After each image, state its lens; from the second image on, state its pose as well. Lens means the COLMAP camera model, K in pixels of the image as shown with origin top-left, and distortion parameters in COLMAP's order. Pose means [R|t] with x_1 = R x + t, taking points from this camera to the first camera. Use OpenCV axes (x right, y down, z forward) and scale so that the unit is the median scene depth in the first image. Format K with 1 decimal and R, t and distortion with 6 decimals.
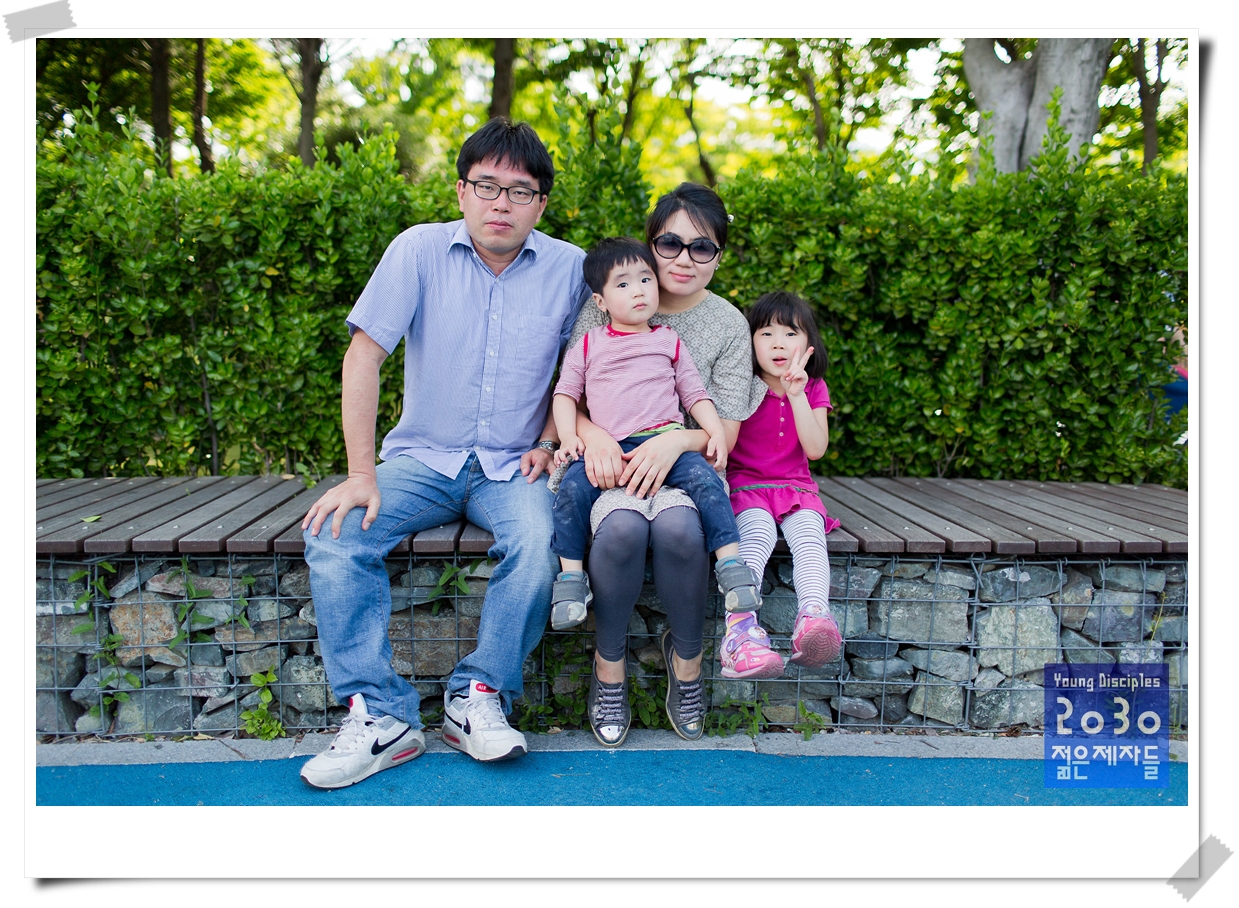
lens RADIAL K [[1100.2, 0, 618.6], [0, 1100.2, 407.1], [0, 0, 1]] dist [0.006860, 0.004261]
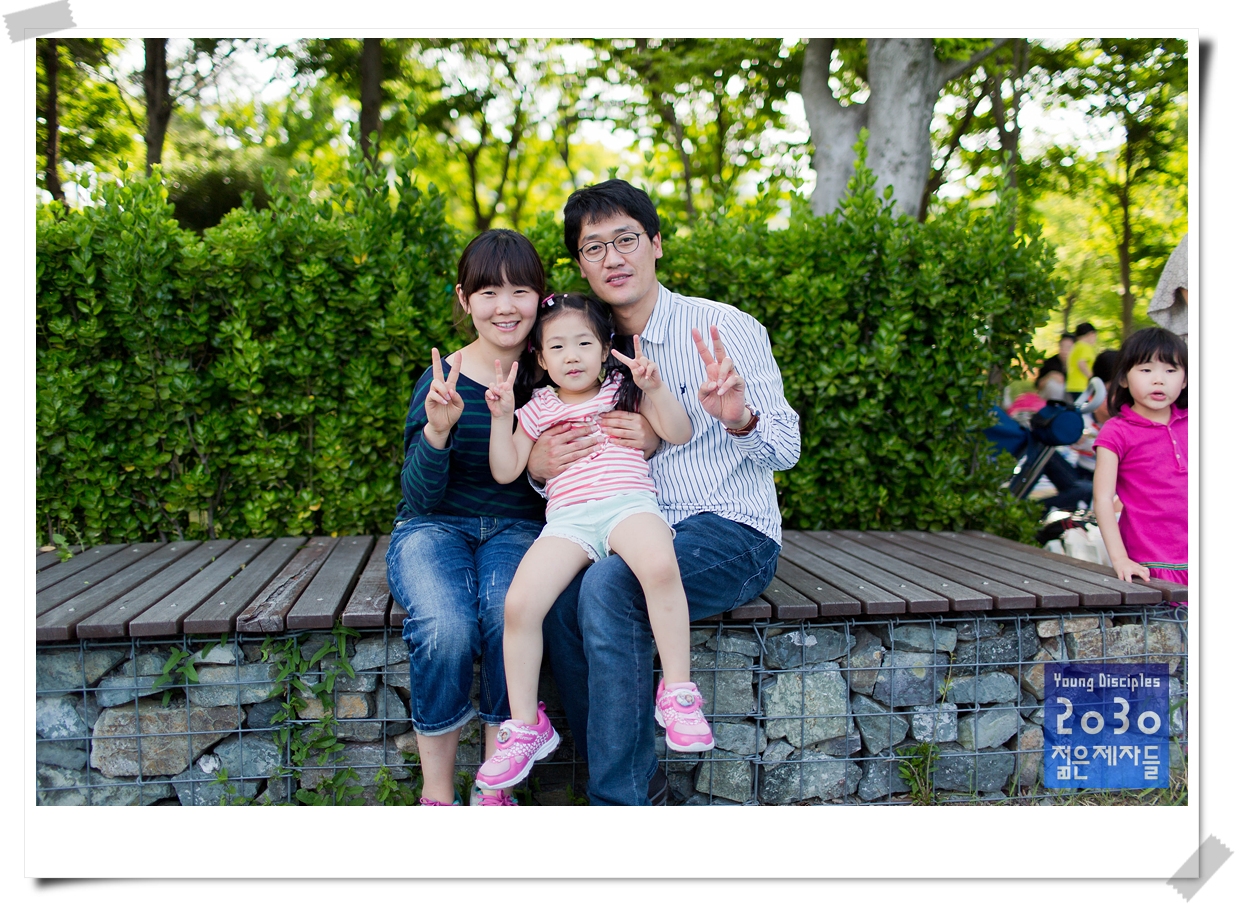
lens RADIAL K [[1097.3, 0, 618.3], [0, 1097.3, 406.7], [0, 0, 1]] dist [0.008548, -0.000962]
pose [[0.996758, -0.016912, 0.078657, 0.099576], [0.019837, 0.999135, -0.036560, -0.011283], [-0.077971, 0.038002, 0.996231, 0.050688]]
